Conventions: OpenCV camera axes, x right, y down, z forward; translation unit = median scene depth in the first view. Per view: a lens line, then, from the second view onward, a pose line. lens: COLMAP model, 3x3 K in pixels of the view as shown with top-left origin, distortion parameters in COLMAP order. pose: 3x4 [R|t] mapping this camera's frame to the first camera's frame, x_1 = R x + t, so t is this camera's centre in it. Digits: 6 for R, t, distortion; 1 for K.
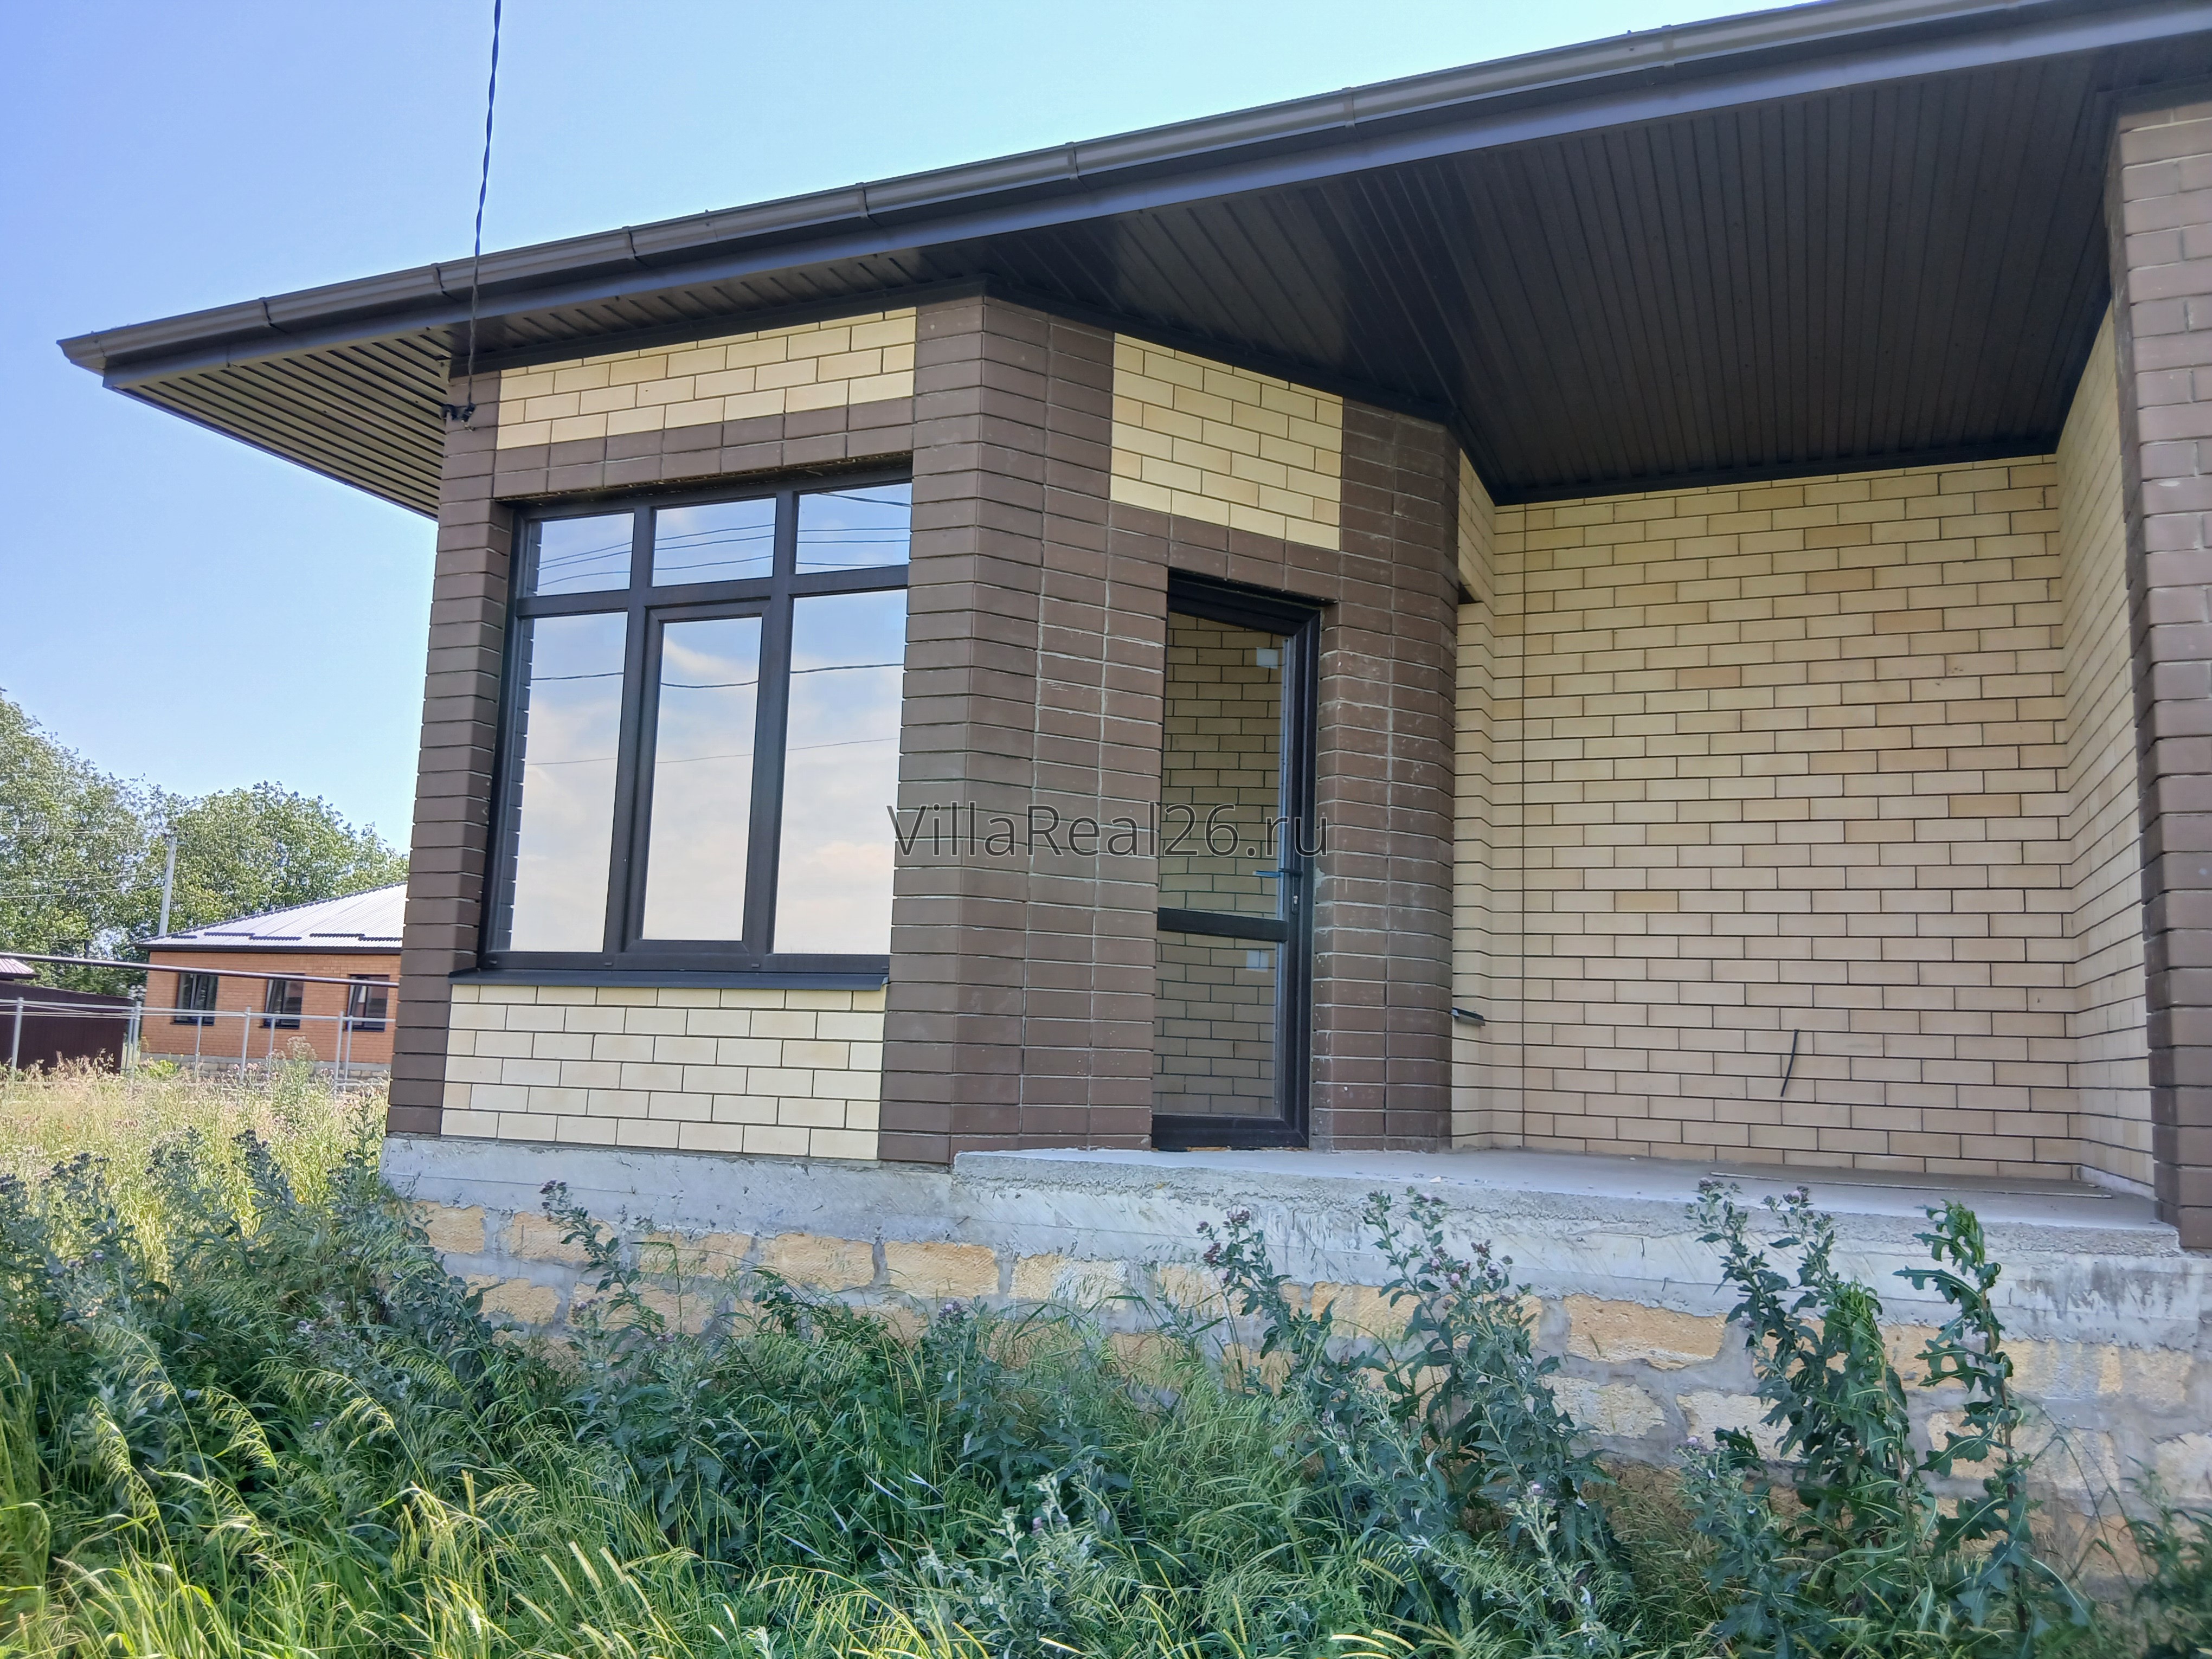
lens RADIAL K [[1694.4, 0, 1106.0], [0, 1694.4, 829.5], [0, 0, 1]] dist [0.117067, -0.208264]
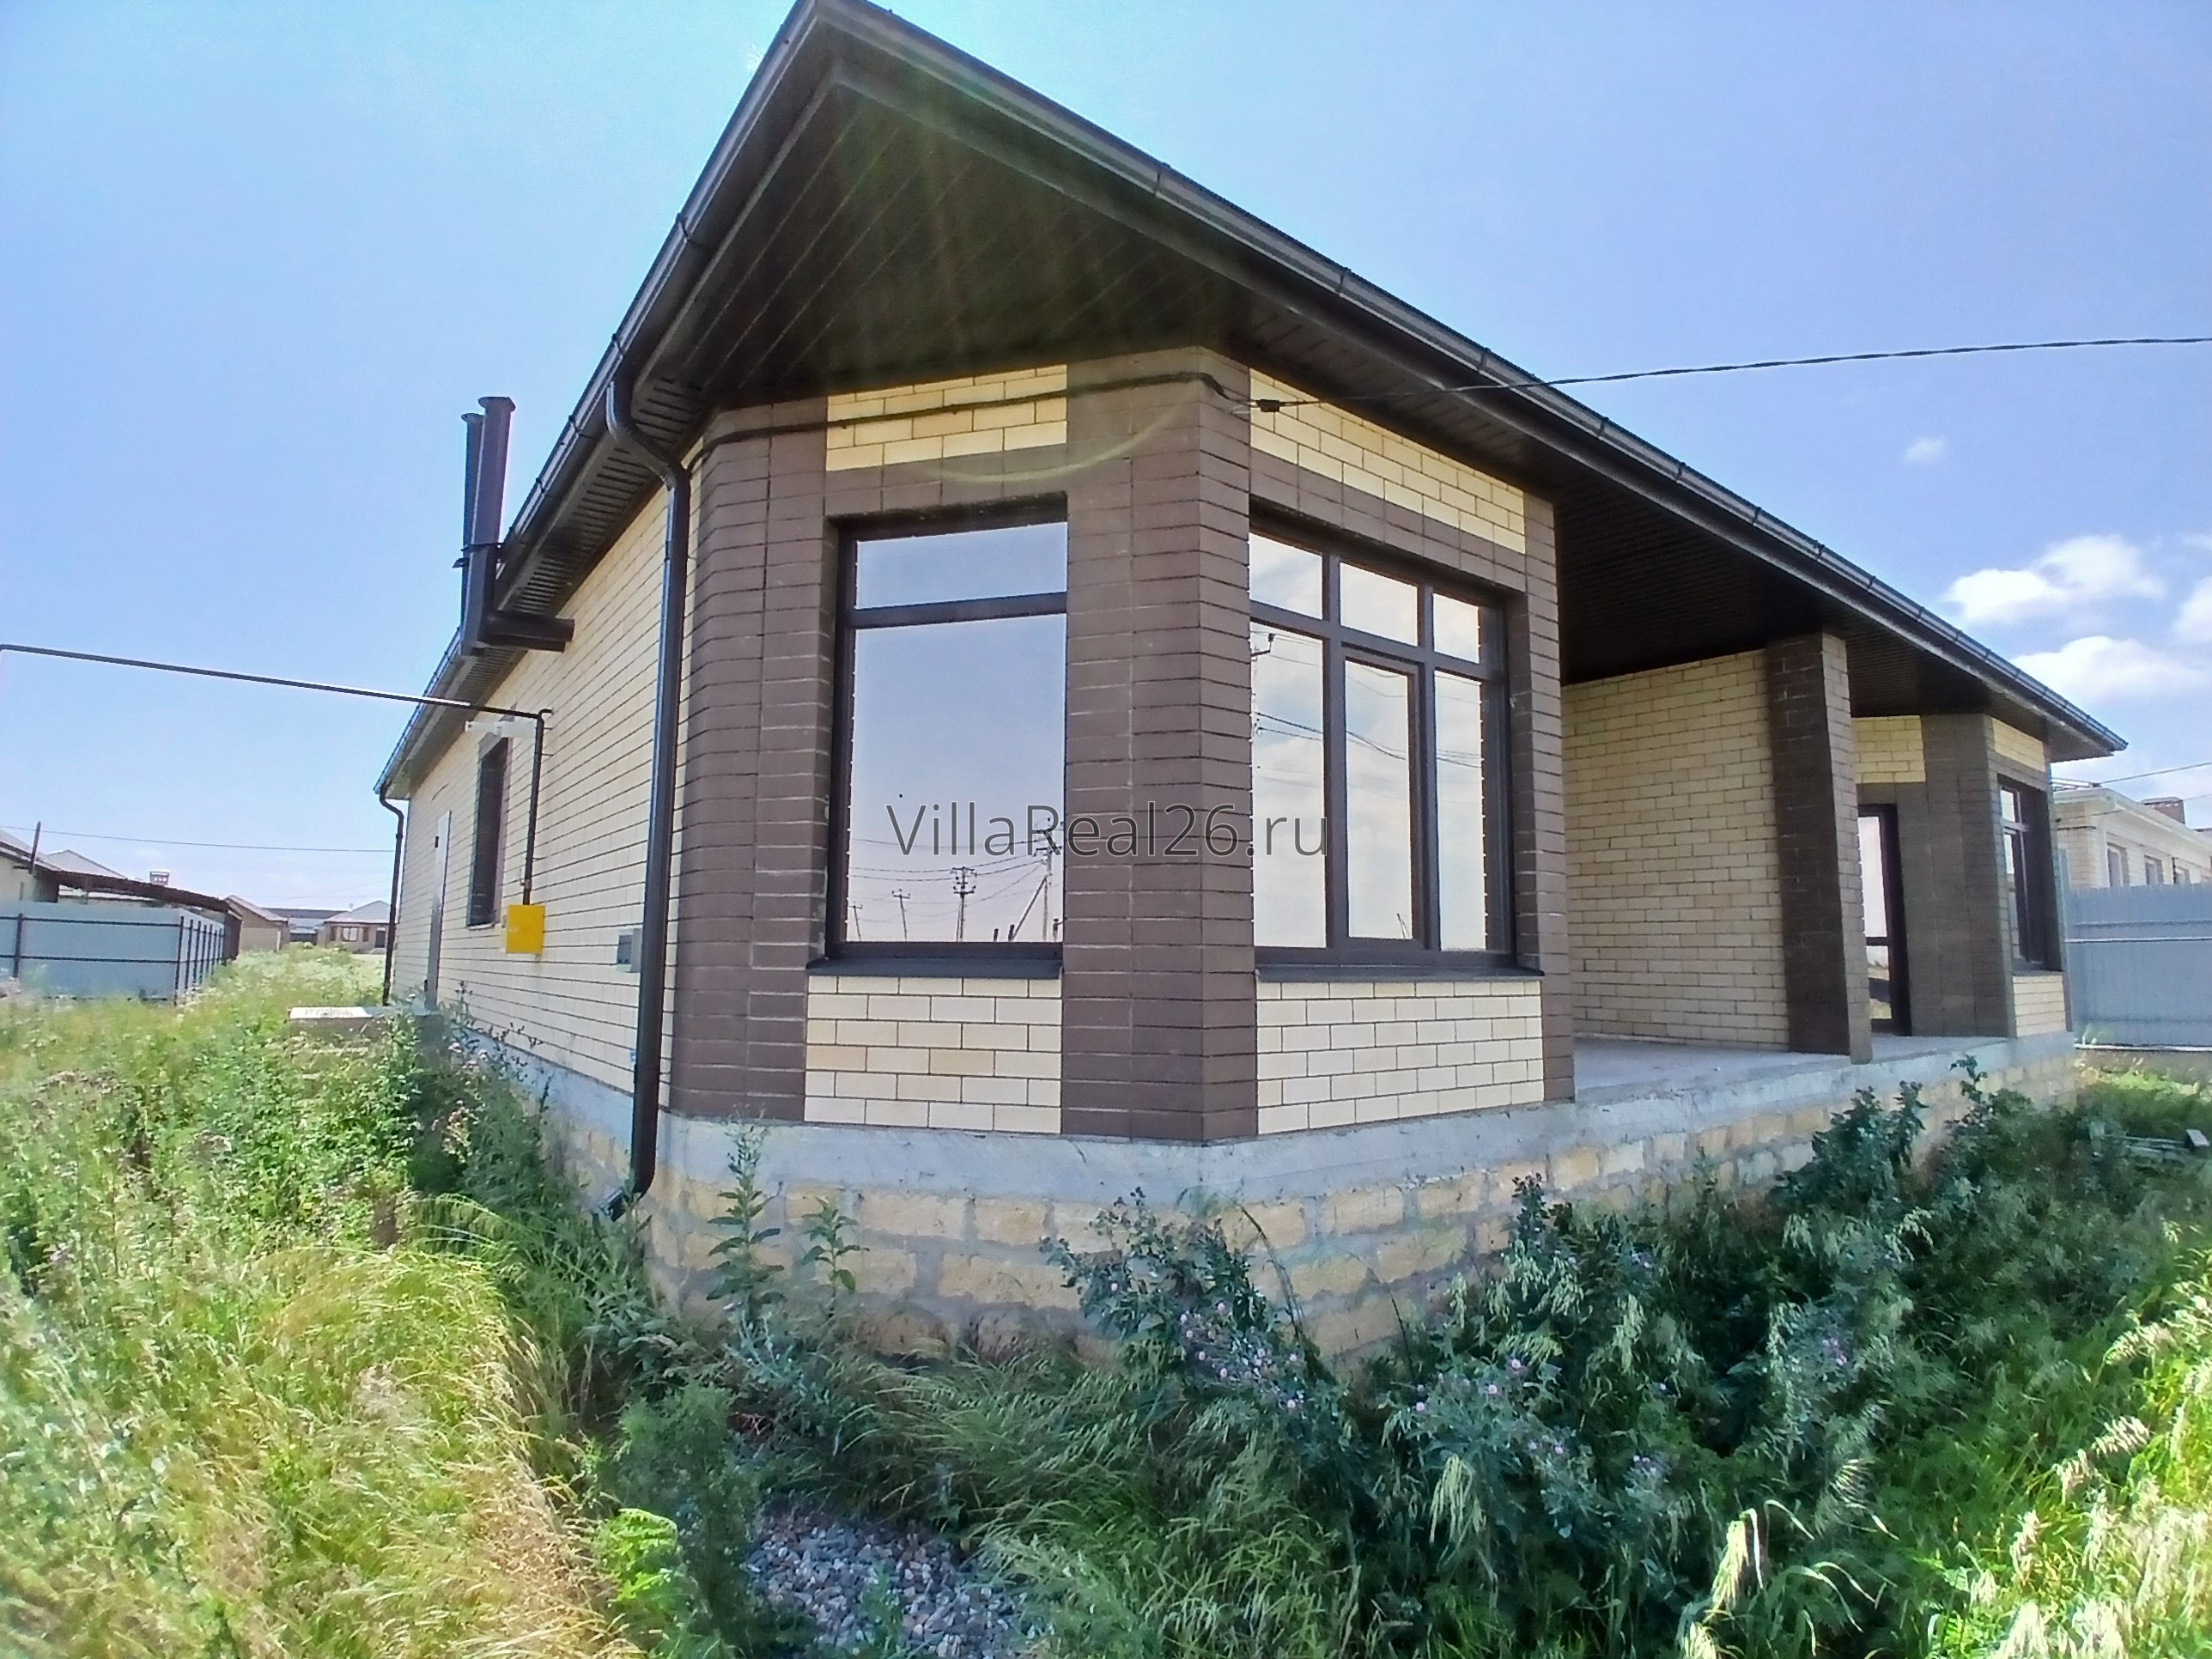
lens RADIAL K [[1108.6, 0, 1128.7], [0, 1108.6, 824.9], [0, 0, 1]] dist [0.000526, -0.042082]
pose [[0.492103, 0.075978, 0.867215, -1.006628], [-0.111899, 0.993441, -0.023540, 0.024512], [-0.863315, -0.085457, 0.497377, 0.776175]]
